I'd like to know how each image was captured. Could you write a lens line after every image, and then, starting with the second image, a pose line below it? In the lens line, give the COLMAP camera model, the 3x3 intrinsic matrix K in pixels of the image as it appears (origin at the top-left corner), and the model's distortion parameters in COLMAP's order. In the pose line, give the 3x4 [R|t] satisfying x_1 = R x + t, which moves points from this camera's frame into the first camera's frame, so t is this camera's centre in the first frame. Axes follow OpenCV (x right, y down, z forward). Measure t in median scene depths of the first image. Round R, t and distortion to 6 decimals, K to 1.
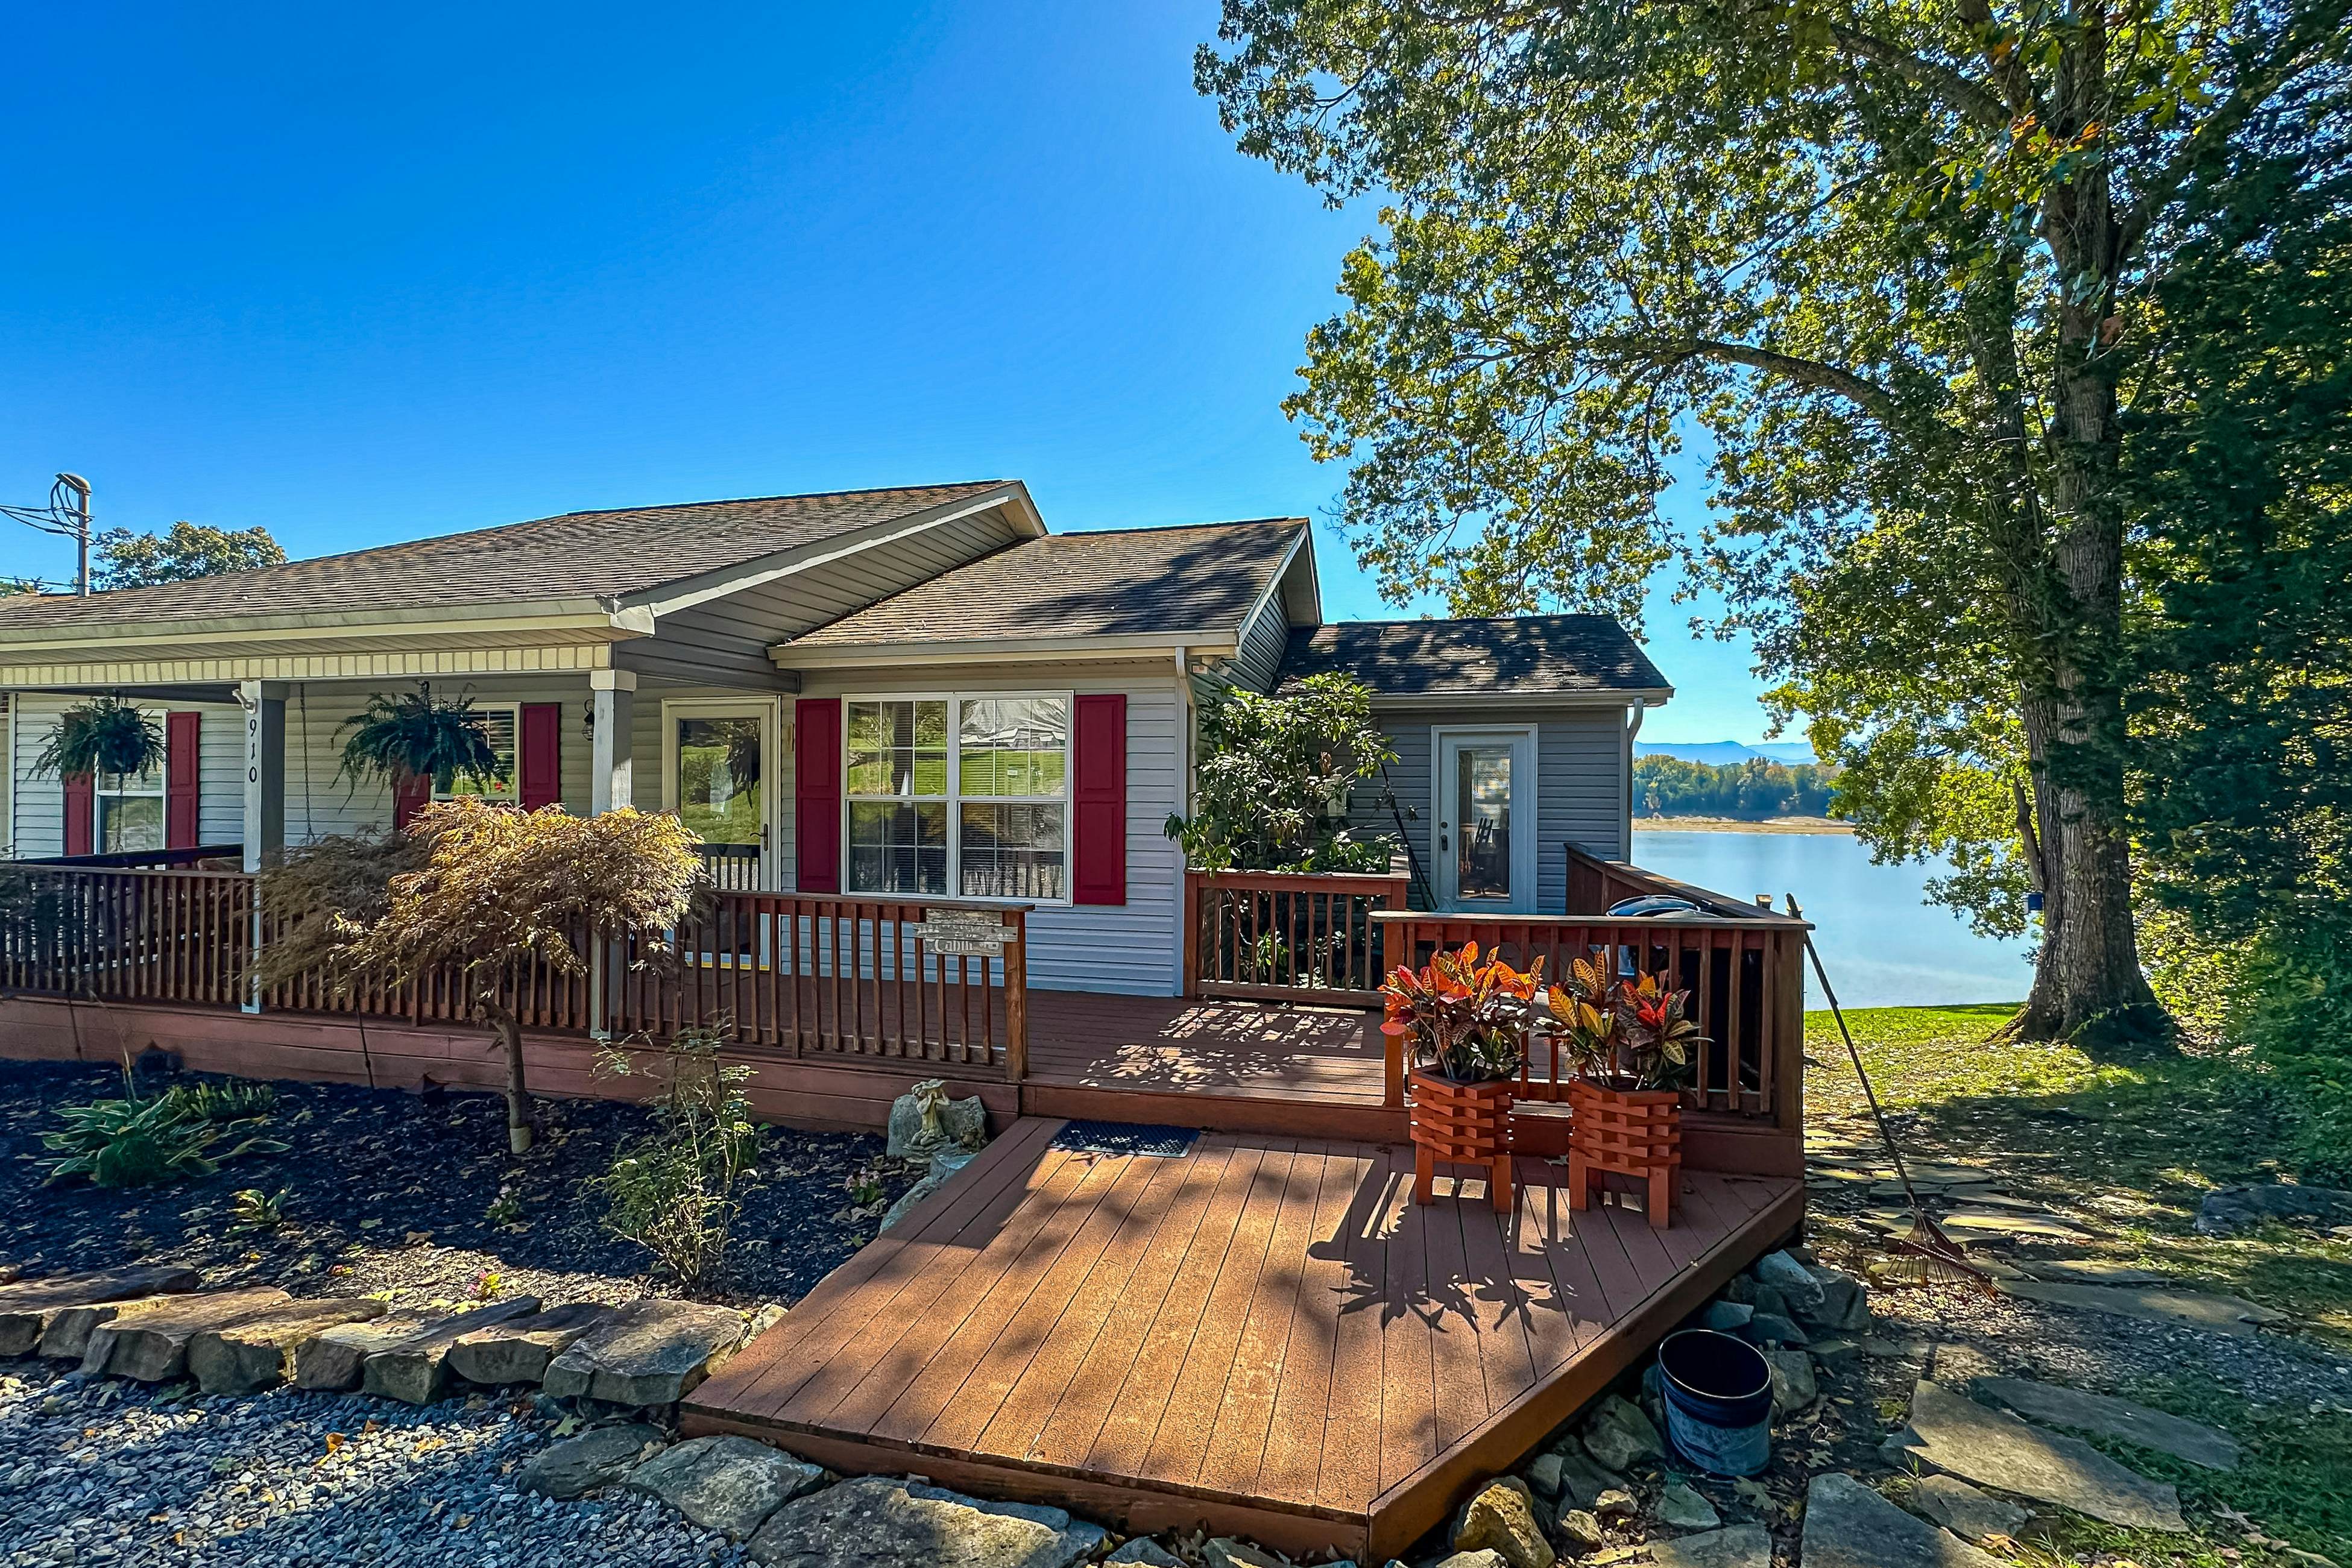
lens RADIAL K [[916.1, 0, 1178.9], [0, 916.1, 781.8], [0, 0, 1]] dist [-0.002096, 0.000364]
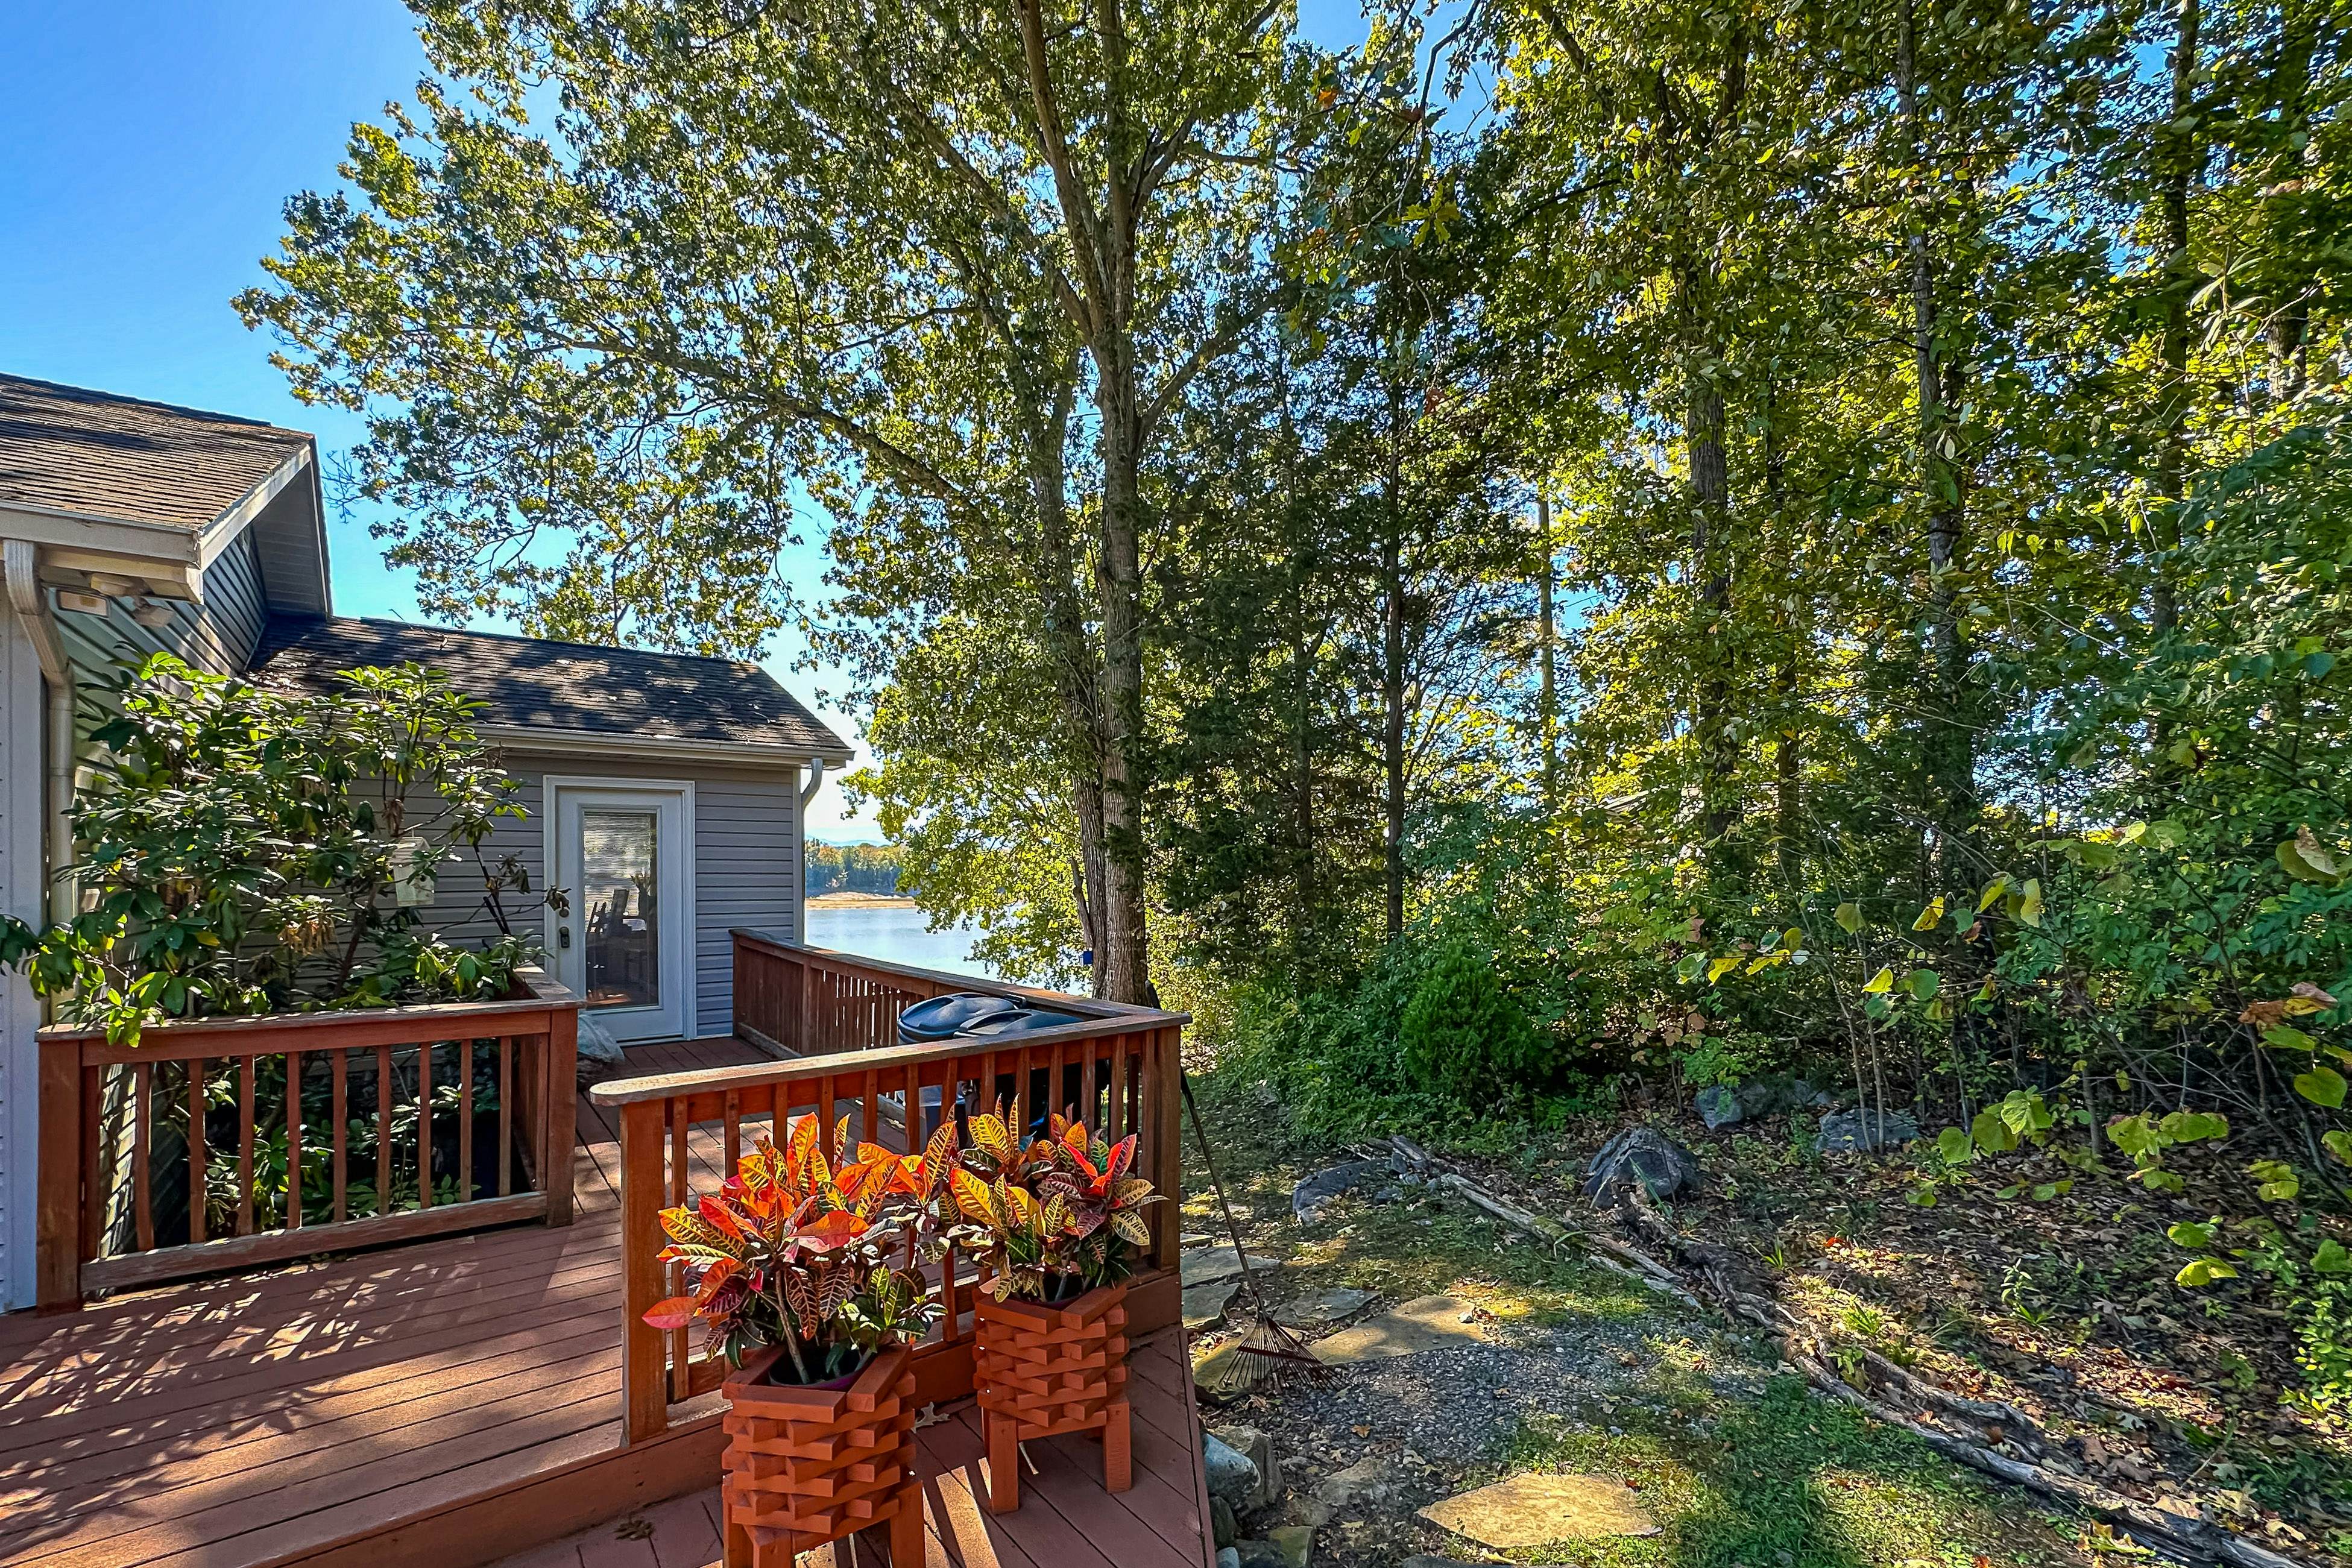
lens RADIAL K [[946.5, 0, 1115.5], [0, 946.5, 882.9], [0, 0, 1]] dist [-0.007248, 0.001503]
pose [[0.647190, -0.015794, 0.762165, -0.004743], [-0.002382, 0.999739, 0.022739, 0.008264], [-0.762325, -0.016532, 0.646983, 0.280711]]
